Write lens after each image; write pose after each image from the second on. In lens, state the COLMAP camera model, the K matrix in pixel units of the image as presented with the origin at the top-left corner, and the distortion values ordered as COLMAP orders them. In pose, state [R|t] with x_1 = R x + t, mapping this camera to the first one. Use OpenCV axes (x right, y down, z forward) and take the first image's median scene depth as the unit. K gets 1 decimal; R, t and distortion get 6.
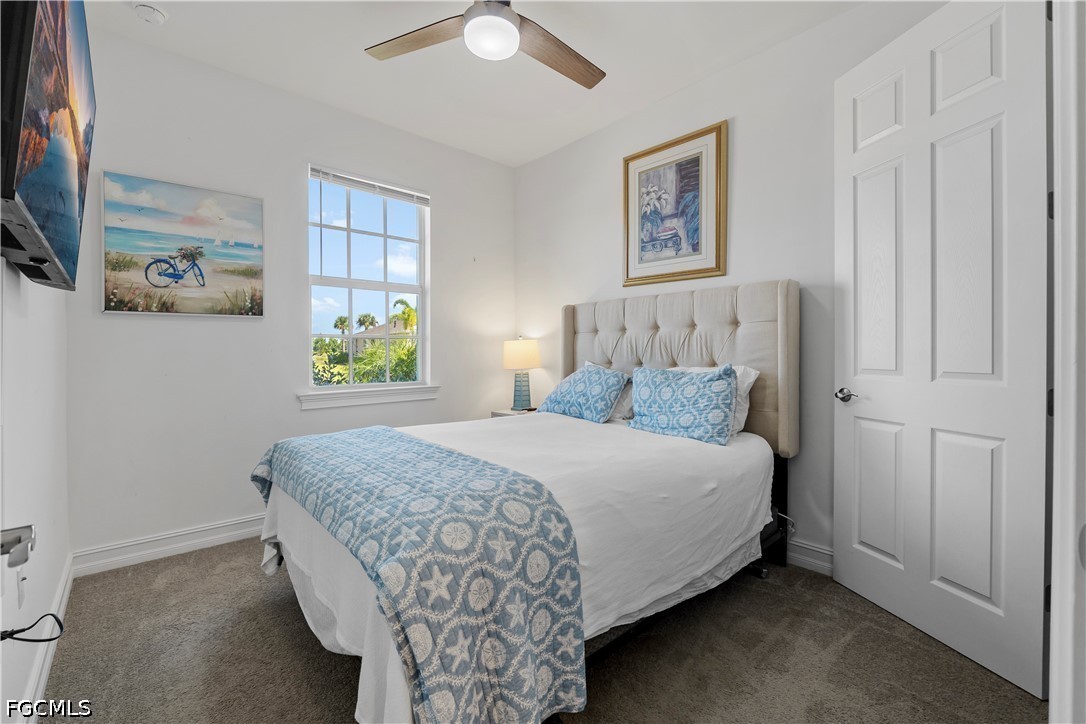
lens RADIAL K [[465.6, 0, 539.6], [0, 465.6, 351.0], [0, 0, 1]] dist [-0.005179, -0.000528]
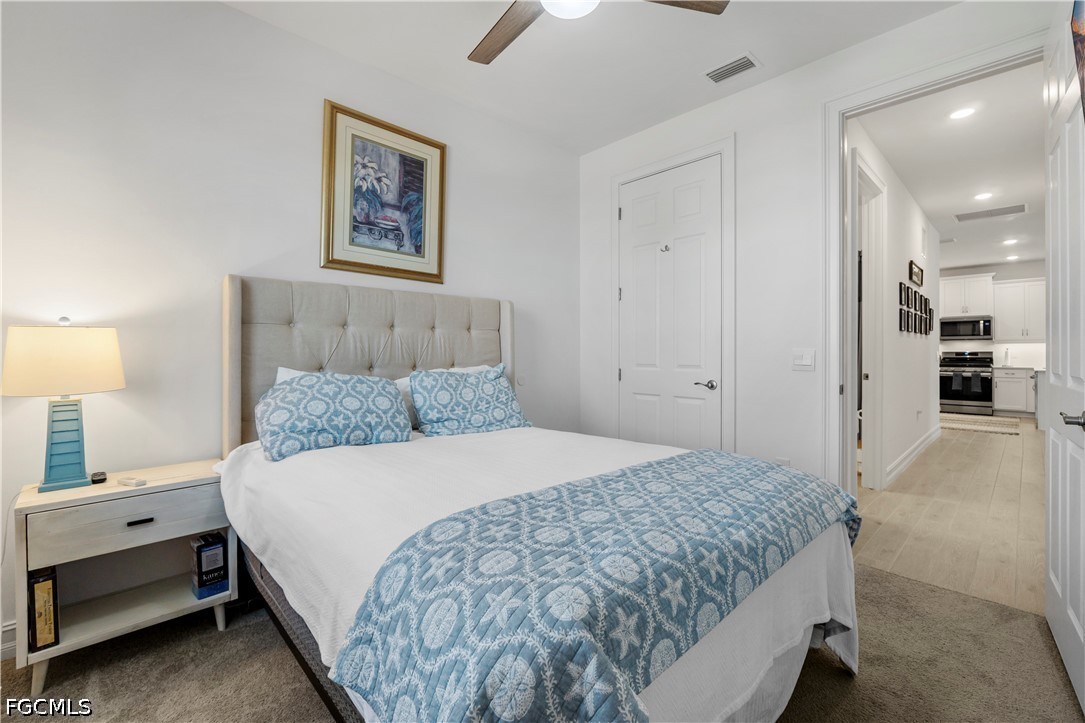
lens RADIAL K [[465.2, 0, 539.1], [0, 465.2, 350.5], [0, 0, 1]] dist [-0.005179, -0.000528]
pose [[-0.033758, 0.011607, 0.999363, -0.637666], [0.001586, 0.999932, -0.011560, 0.006186], [-0.999429, 0.001195, -0.033774, 0.737332]]
